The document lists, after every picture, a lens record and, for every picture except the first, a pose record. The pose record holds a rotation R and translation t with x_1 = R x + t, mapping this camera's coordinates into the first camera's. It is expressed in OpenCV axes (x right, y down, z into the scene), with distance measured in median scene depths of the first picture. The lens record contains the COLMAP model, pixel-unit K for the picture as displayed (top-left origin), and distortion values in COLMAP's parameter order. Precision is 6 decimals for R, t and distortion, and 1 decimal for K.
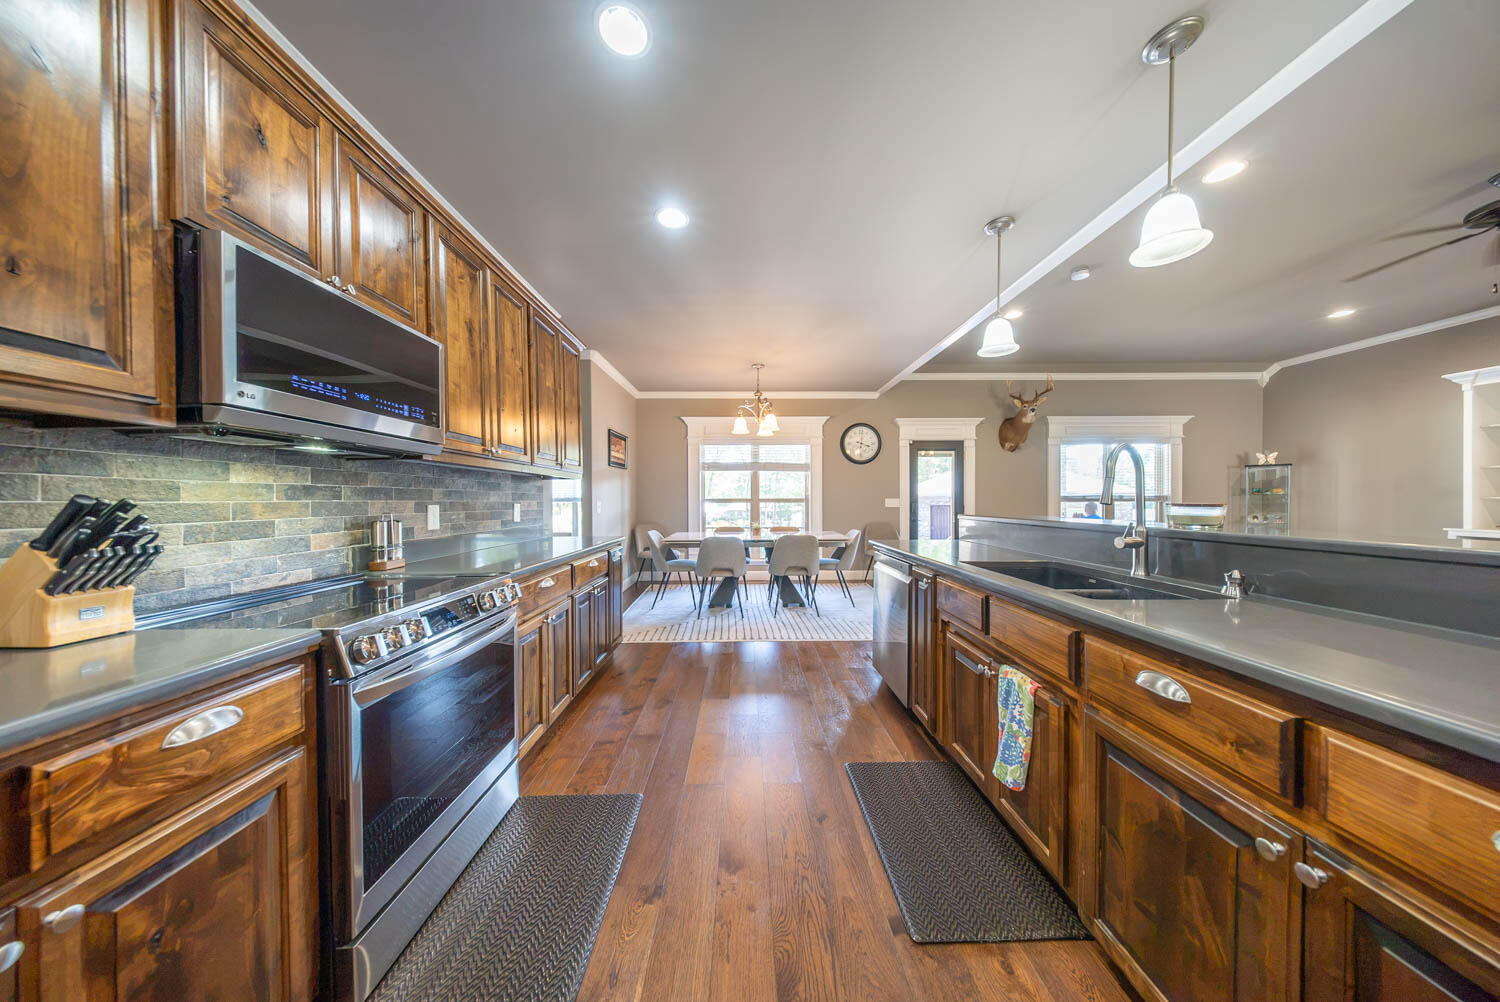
lens RADIAL K [[442.8, 0, 750.0], [0, 442.8, 501.0], [0, 0, 1]] dist [-0.000254, -0.000110]
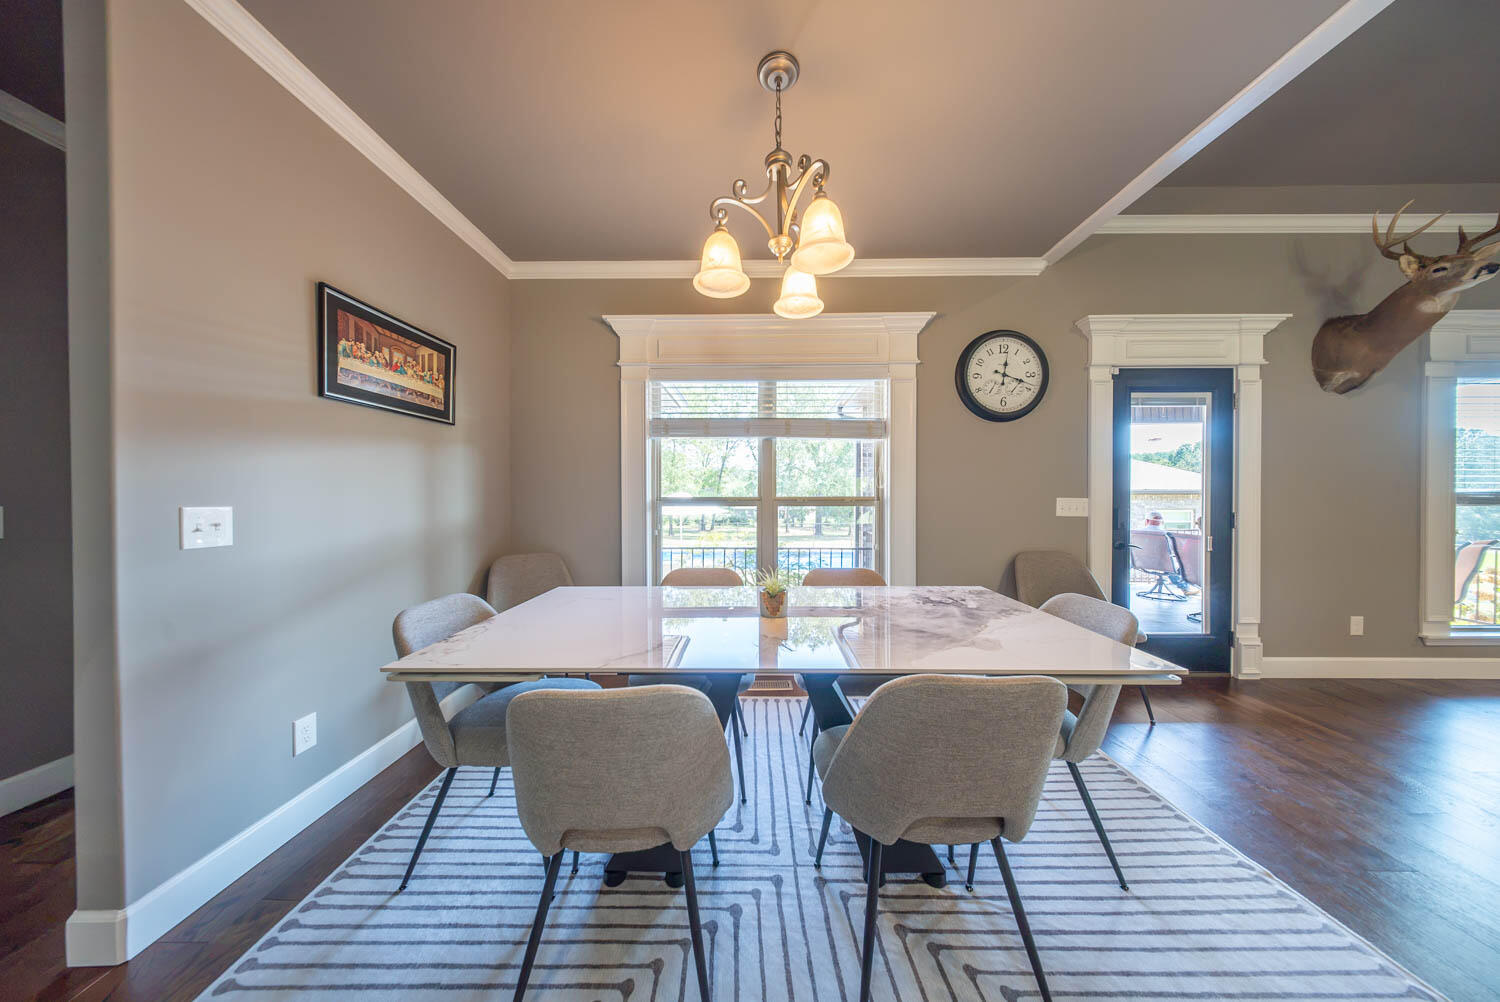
lens RADIAL K [[444.3, 0, 747.8], [0, 444.3, 503.0], [0, 0, 1]] dist [-0.006735, -0.000124]
pose [[0.999312, 0.003866, -0.036884, 0.008800], [-0.003372, 0.999904, 0.013443, -0.005217], [0.036932, -0.013309, 0.999229, 0.544738]]
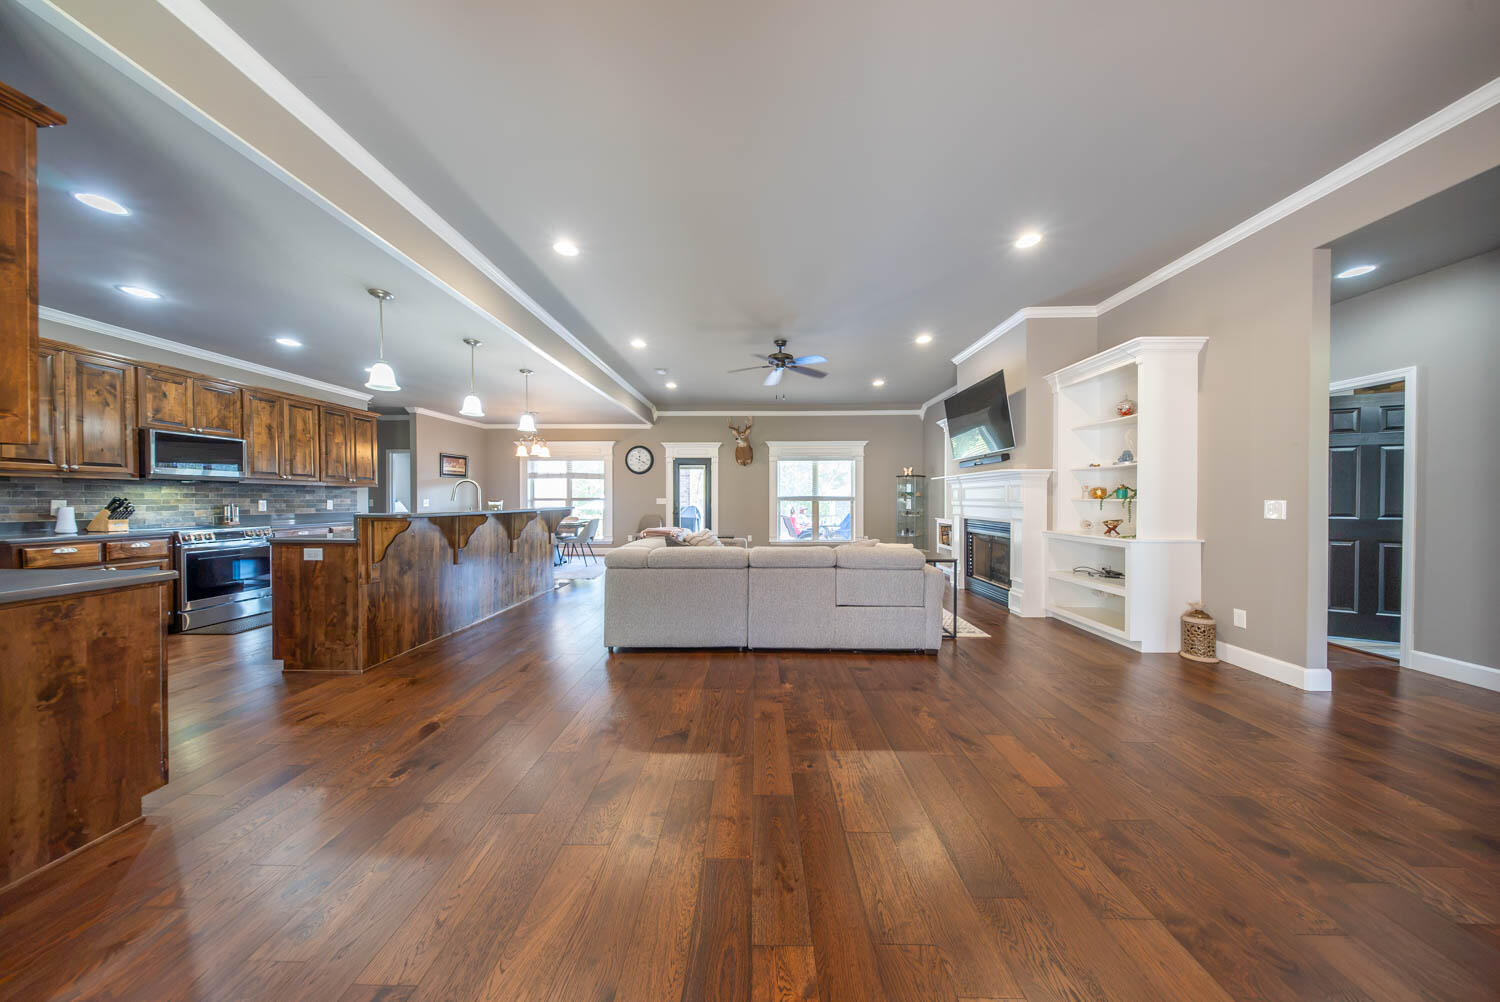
lens RADIAL K [[442.8, 0, 750.0], [0, 442.8, 501.0], [0, 0, 1]] dist [-0.000254, -0.000110]
pose [[0.999454, 0.004565, -0.032738, 0.664243], [-0.004500, 0.999988, 0.002065, -0.001457], [0.032747, -0.001917, 0.999462, -0.429397]]
